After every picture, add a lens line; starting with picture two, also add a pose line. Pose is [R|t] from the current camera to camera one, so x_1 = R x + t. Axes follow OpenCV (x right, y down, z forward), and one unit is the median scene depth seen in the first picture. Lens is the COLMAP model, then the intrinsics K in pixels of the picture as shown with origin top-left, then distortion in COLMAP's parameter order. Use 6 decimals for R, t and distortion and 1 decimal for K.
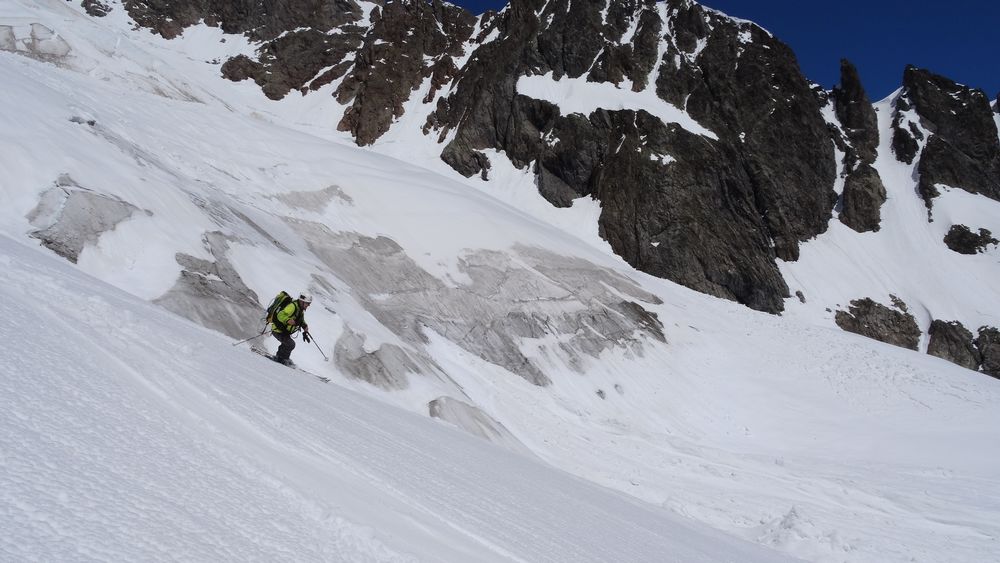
lens RADIAL K [[736.5, 0, 500.9], [0, 736.5, 281.4], [0, 0, 1]] dist [0.005618, 0.004284]
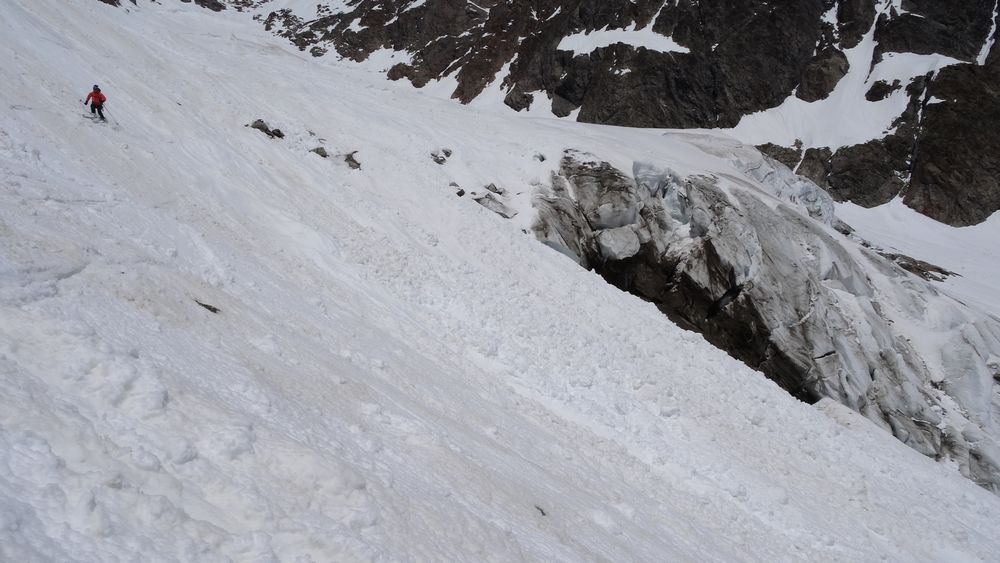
lens RADIAL K [[736.5, 0, 499.2], [0, 736.5, 282.0], [0, 0, 1]] dist [0.005618, 0.004284]
pose [[0.921361, -0.084661, -0.379376, 0.410498], [0.085366, 0.996237, -0.014997, 0.200148], [0.379218, -0.018568, 0.925121, -0.364071]]
